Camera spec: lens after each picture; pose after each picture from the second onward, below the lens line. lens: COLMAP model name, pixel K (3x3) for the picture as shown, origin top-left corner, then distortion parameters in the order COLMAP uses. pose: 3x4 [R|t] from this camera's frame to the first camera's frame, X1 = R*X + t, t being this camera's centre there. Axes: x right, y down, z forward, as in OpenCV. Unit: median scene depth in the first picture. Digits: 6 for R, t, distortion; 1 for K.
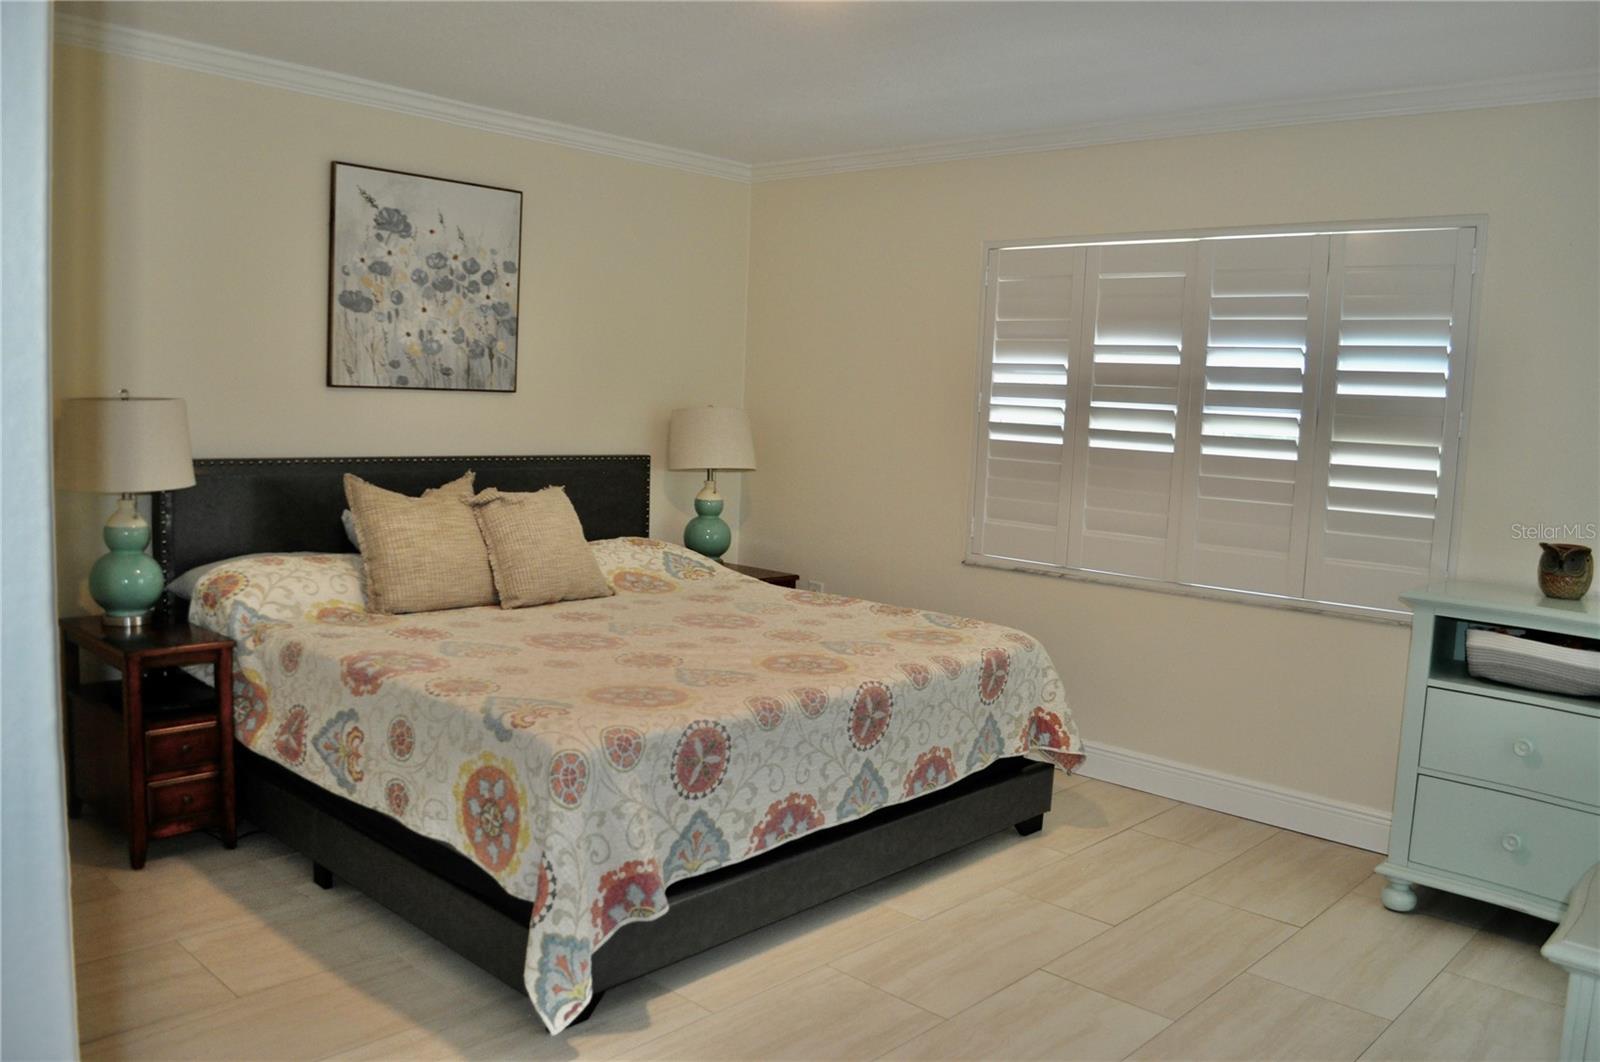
lens RADIAL K [[1264.2, 0, 816.1], [0, 1264.2, 529.7], [0, 0, 1]] dist [-0.078995, 0.005092]
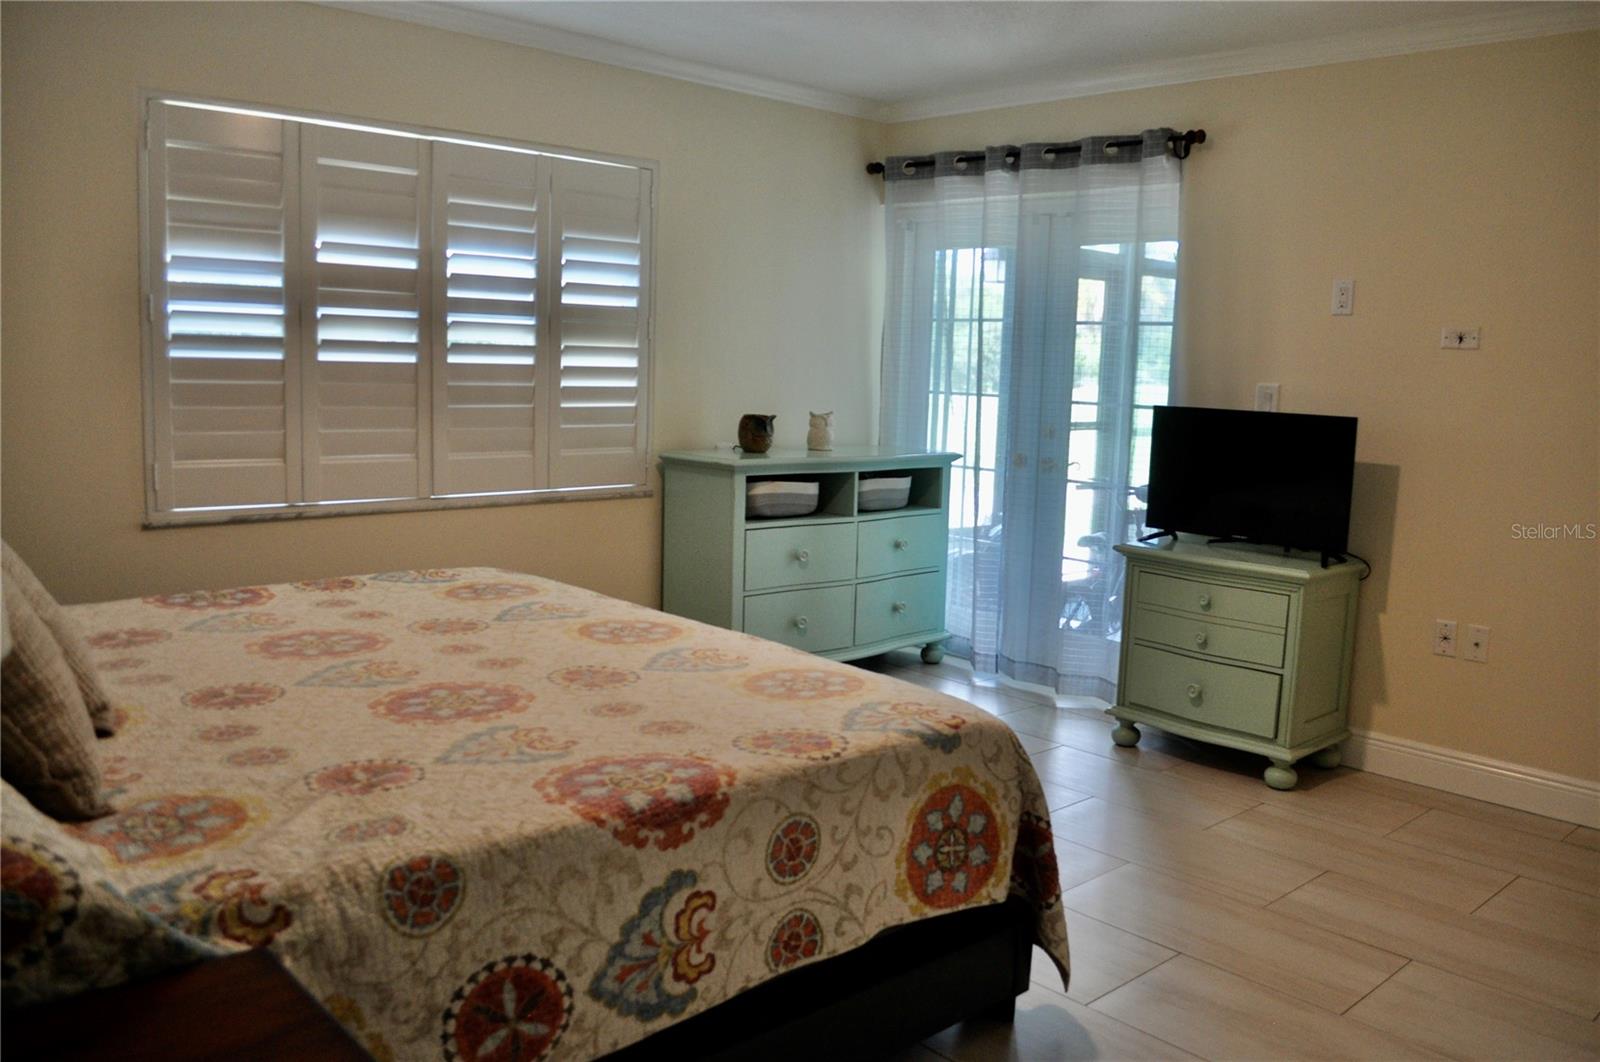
lens RADIAL K [[1289.3, 0, 800.0], [0, 1289.3, 531.0], [0, 0, 1]] dist [-0.061832, 0.009043]
pose [[0.082656, -0.173515, 0.981356, -0.722246], [0.075397, 0.982993, 0.167454, -0.083587], [-0.993722, 0.060150, 0.094333, 0.686777]]
